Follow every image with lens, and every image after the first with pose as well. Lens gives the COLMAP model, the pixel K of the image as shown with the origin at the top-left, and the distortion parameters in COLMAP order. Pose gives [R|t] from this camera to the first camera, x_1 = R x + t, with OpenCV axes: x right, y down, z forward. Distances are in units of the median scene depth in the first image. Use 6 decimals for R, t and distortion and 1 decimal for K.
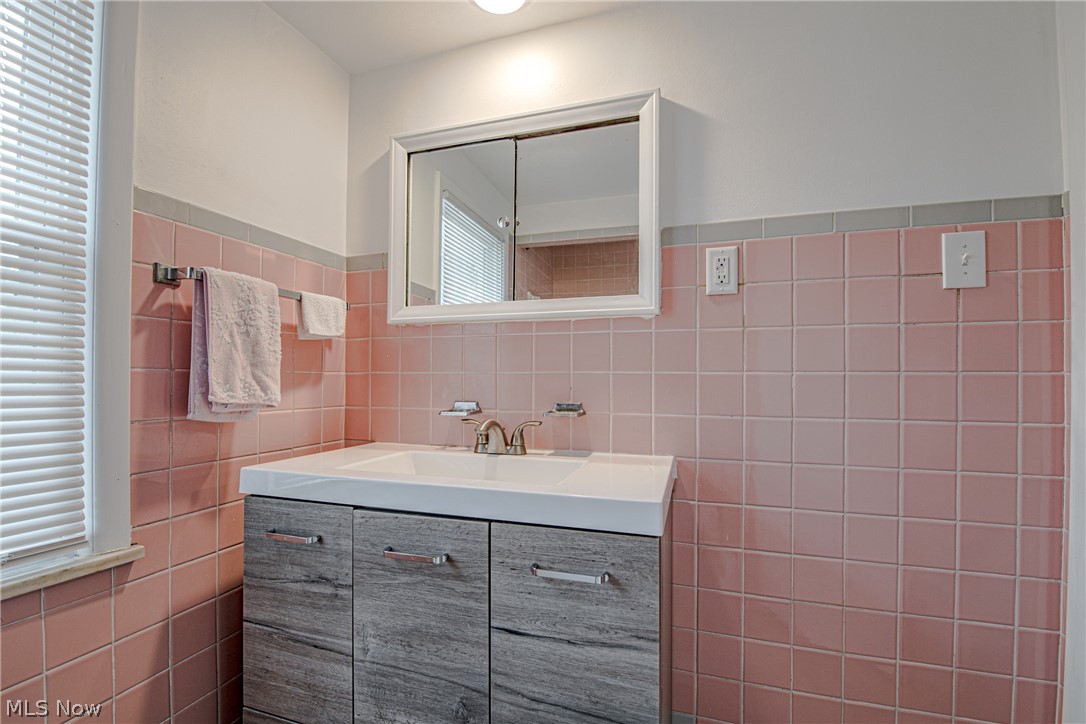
lens RADIAL K [[478.5, 0, 541.2], [0, 478.5, 368.6], [0, 0, 1]] dist [-0.011781, -0.002345]
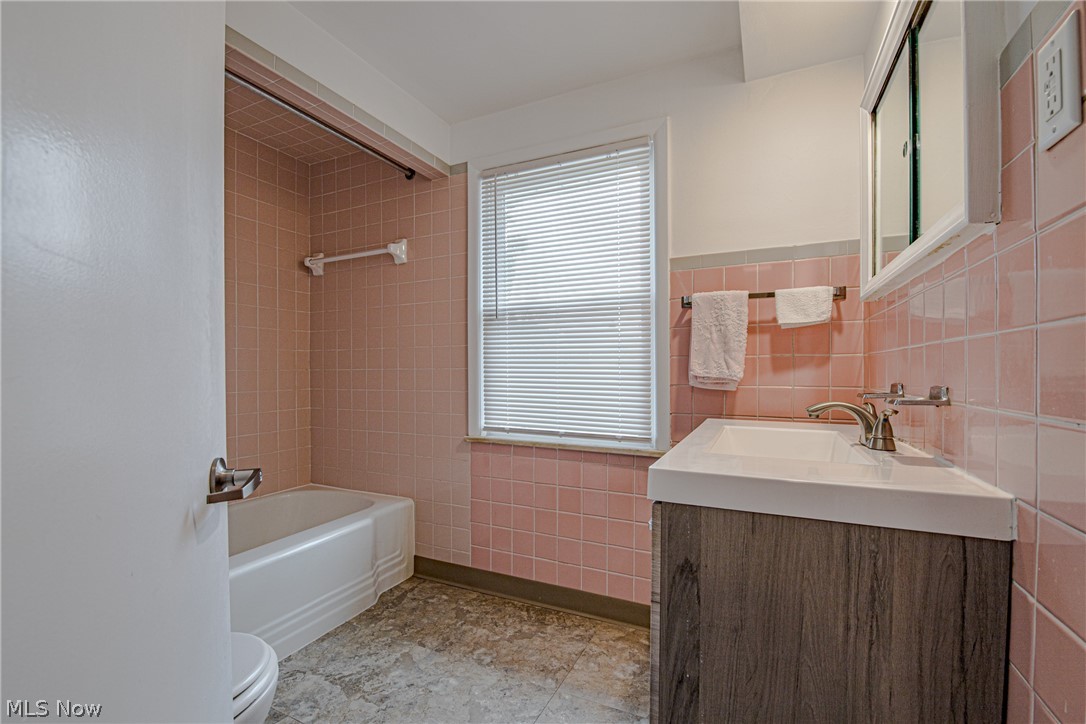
lens RADIAL K [[478.5, 0, 541.5], [0, 478.5, 368.0], [0, 0, 1]] dist [-0.011781, -0.002345]
pose [[-0.123104, -0.005867, -0.992376, 0.941395], [0.024273, 0.999666, -0.008921, 0.043117], [0.992097, -0.025186, -0.122920, 0.627998]]
